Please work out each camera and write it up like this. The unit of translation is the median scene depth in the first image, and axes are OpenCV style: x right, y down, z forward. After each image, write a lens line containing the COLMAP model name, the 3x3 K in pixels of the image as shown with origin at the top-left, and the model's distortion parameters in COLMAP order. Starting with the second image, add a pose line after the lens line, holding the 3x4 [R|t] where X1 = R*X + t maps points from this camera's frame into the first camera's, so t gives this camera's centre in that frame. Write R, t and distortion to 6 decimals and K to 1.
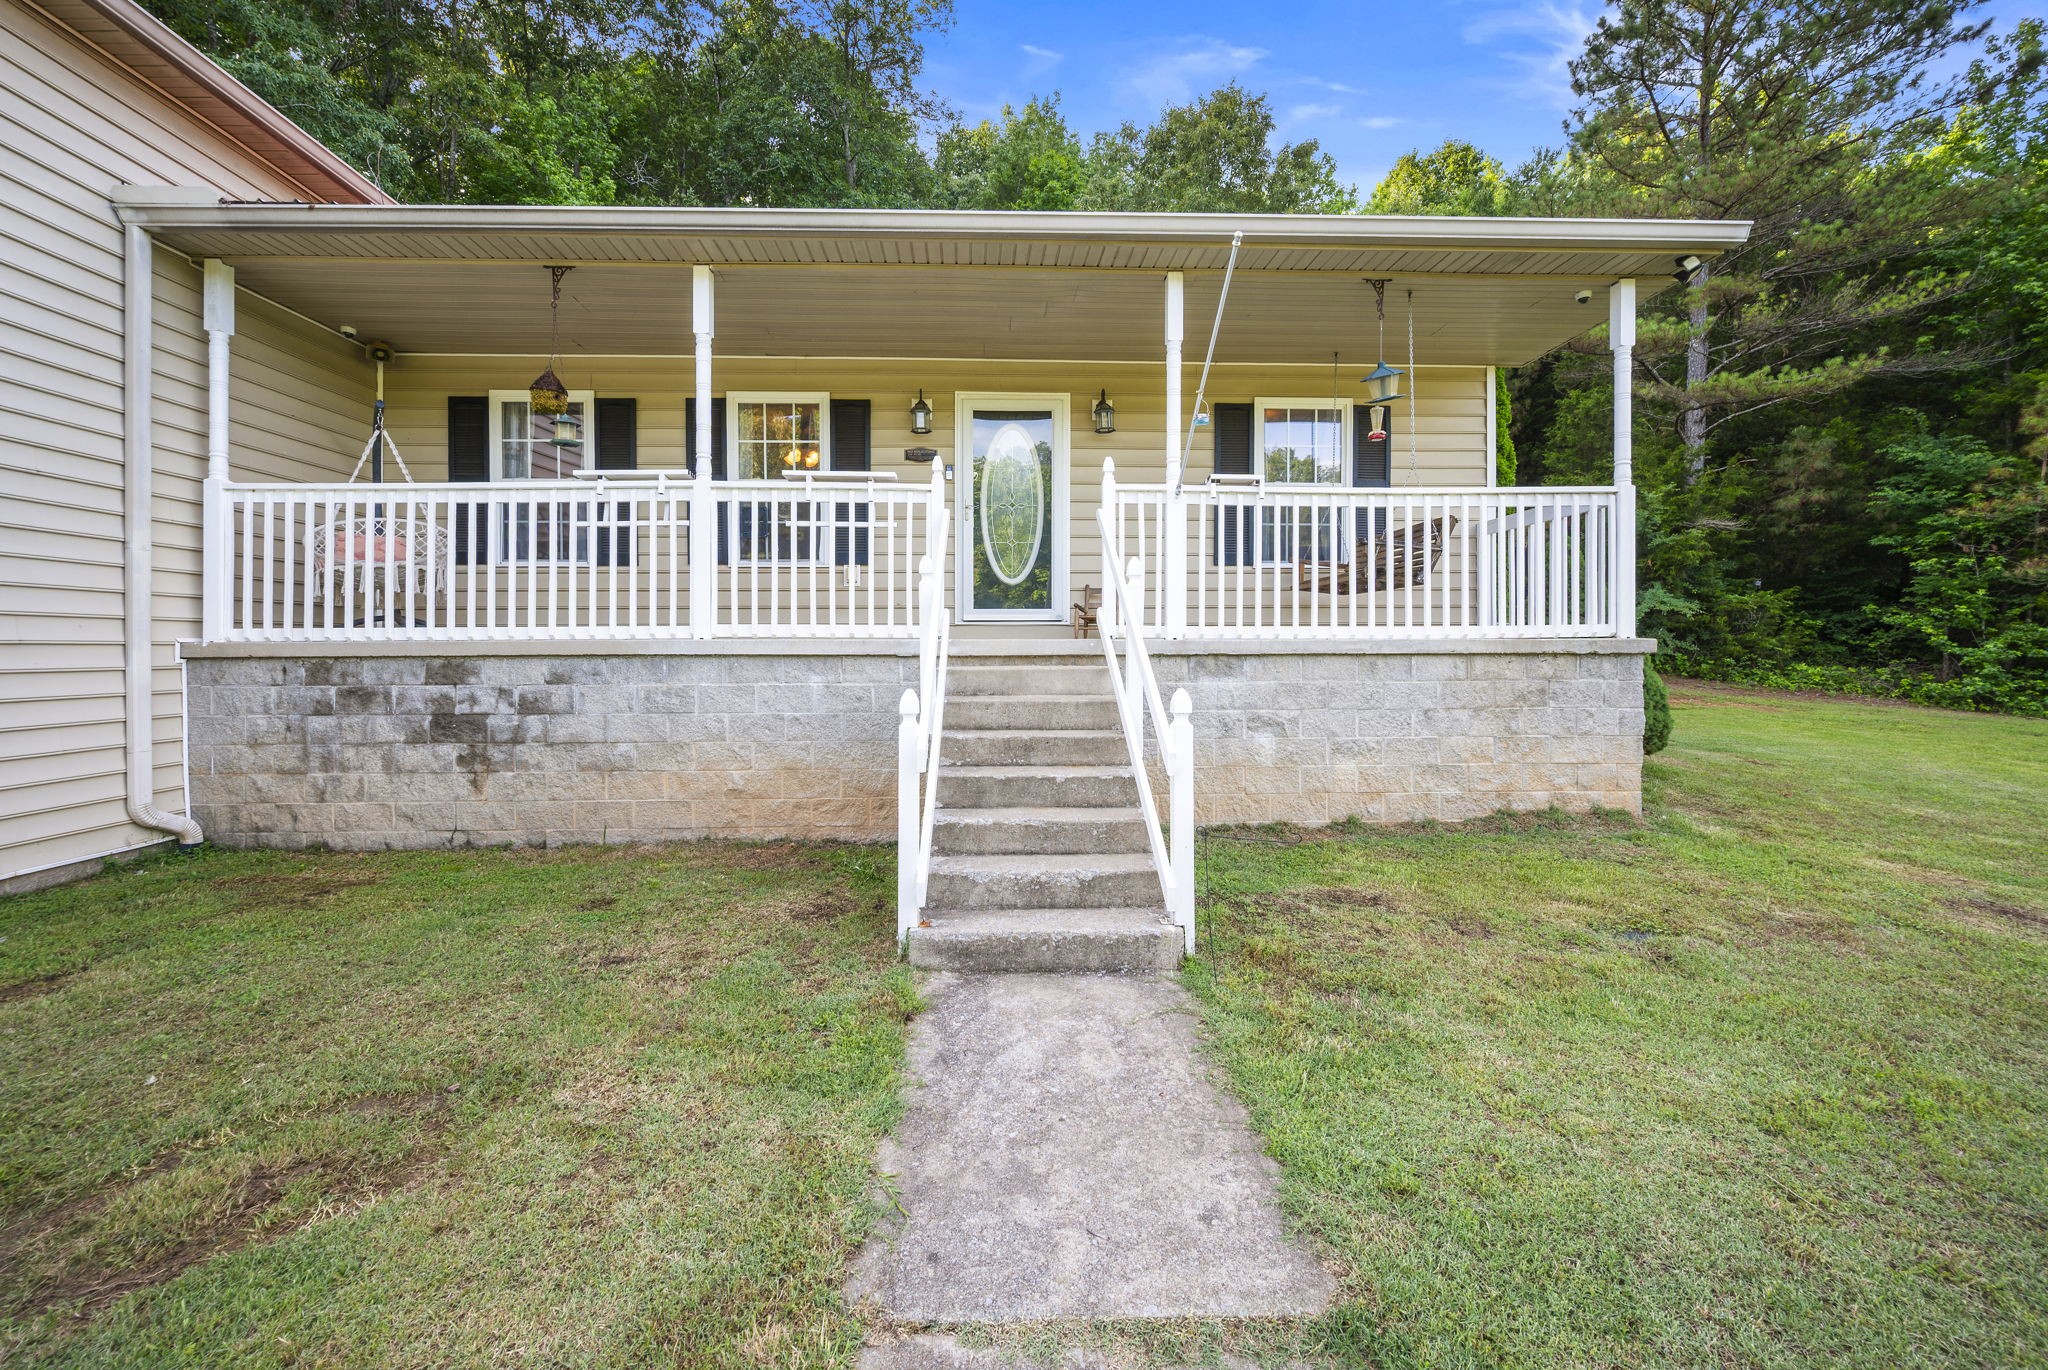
lens RADIAL K [[822.5, 0, 1007.7], [0, 822.5, 654.2], [0, 0, 1]] dist [-0.003352, -0.000491]
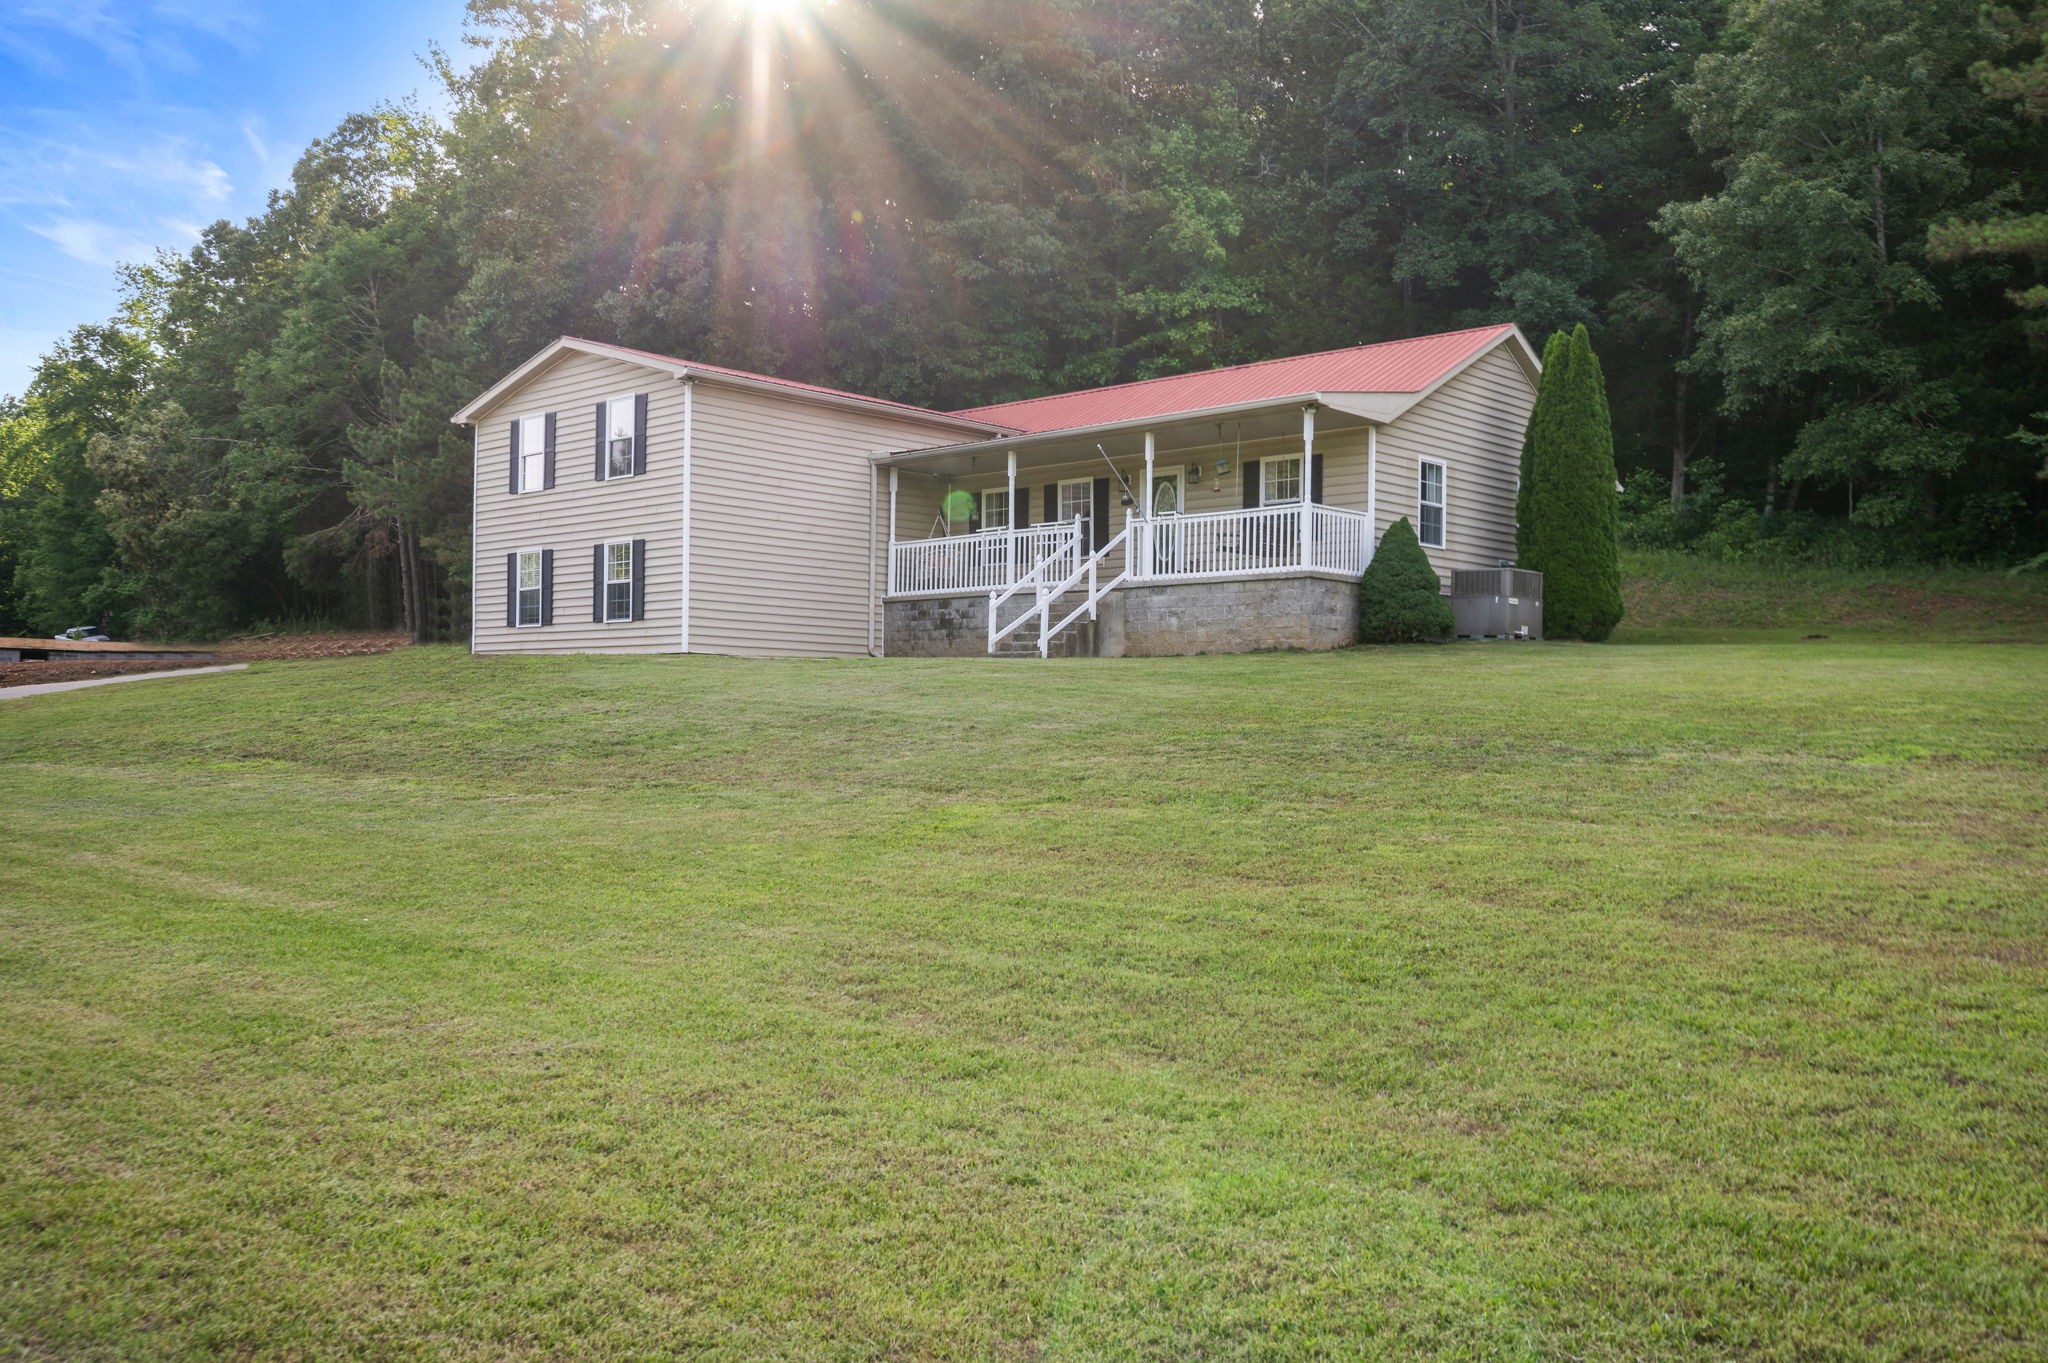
lens RADIAL K [[1767.7, 0, 1008.4], [0, 1767.7, 716.2], [0, 0, 1]] dist [-0.006646, 0.003045]
pose [[0.697767, 0.006798, -0.716292, 3.664405], [-0.019092, 0.999776, -0.009110, 0.438422], [0.716070, 0.020032, 0.697741, -2.943802]]
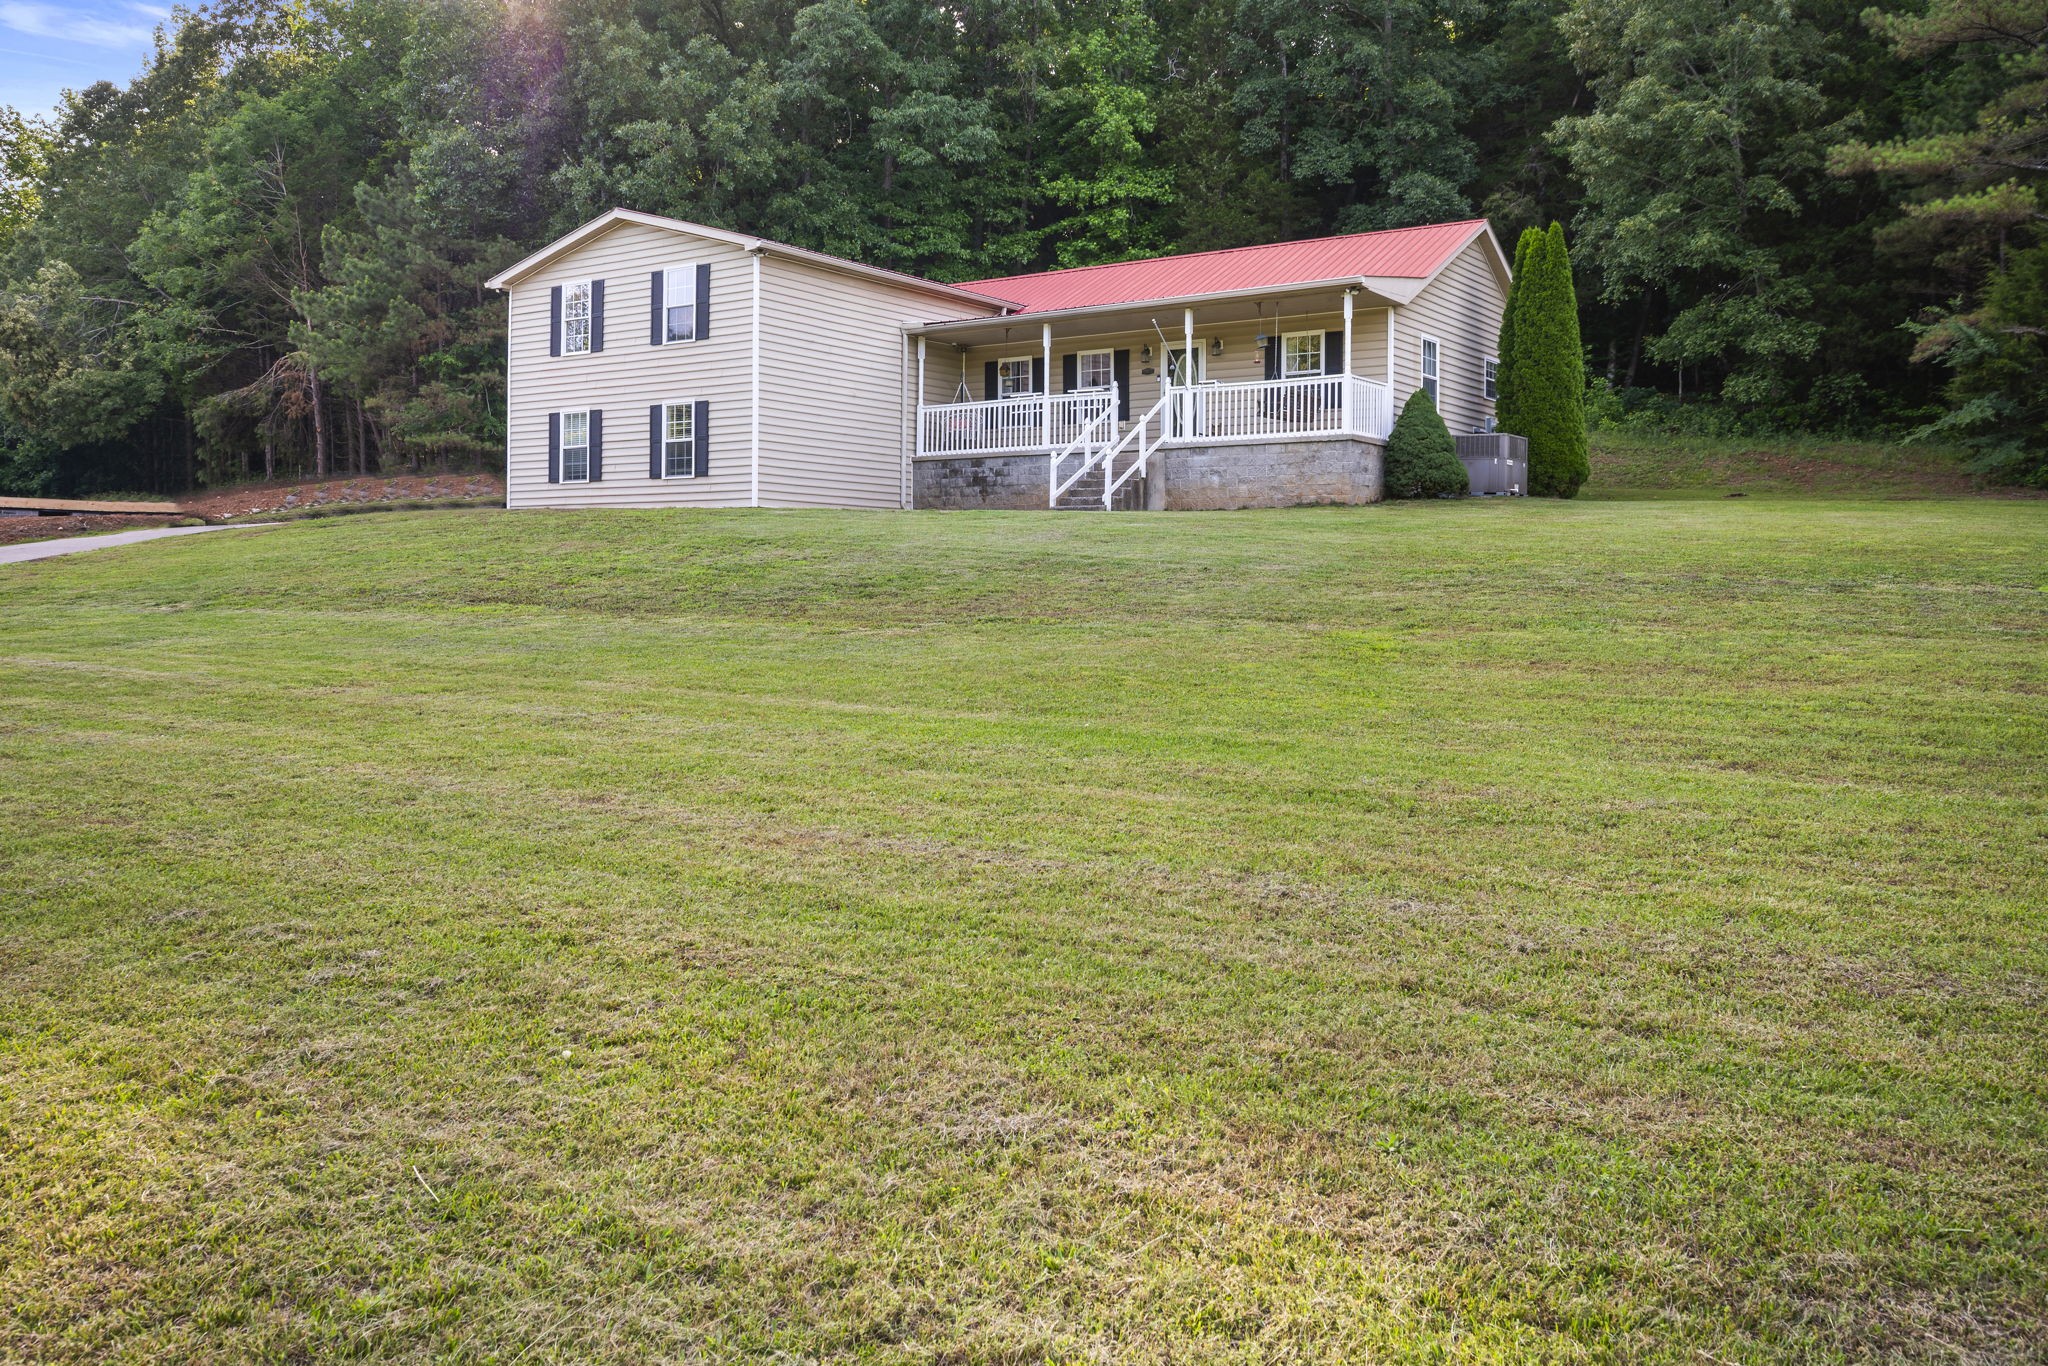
lens RADIAL K [[1659.3, 0, 1000.9], [0, 1659.3, 578.5], [0, 0, 1]] dist [-0.006355, 0.003692]
pose [[0.792058, 0.004496, -0.610429, 3.044563], [-0.013500, 0.999857, -0.010153, 0.492332], [0.610297, 0.016282, 0.792006, -3.690781]]
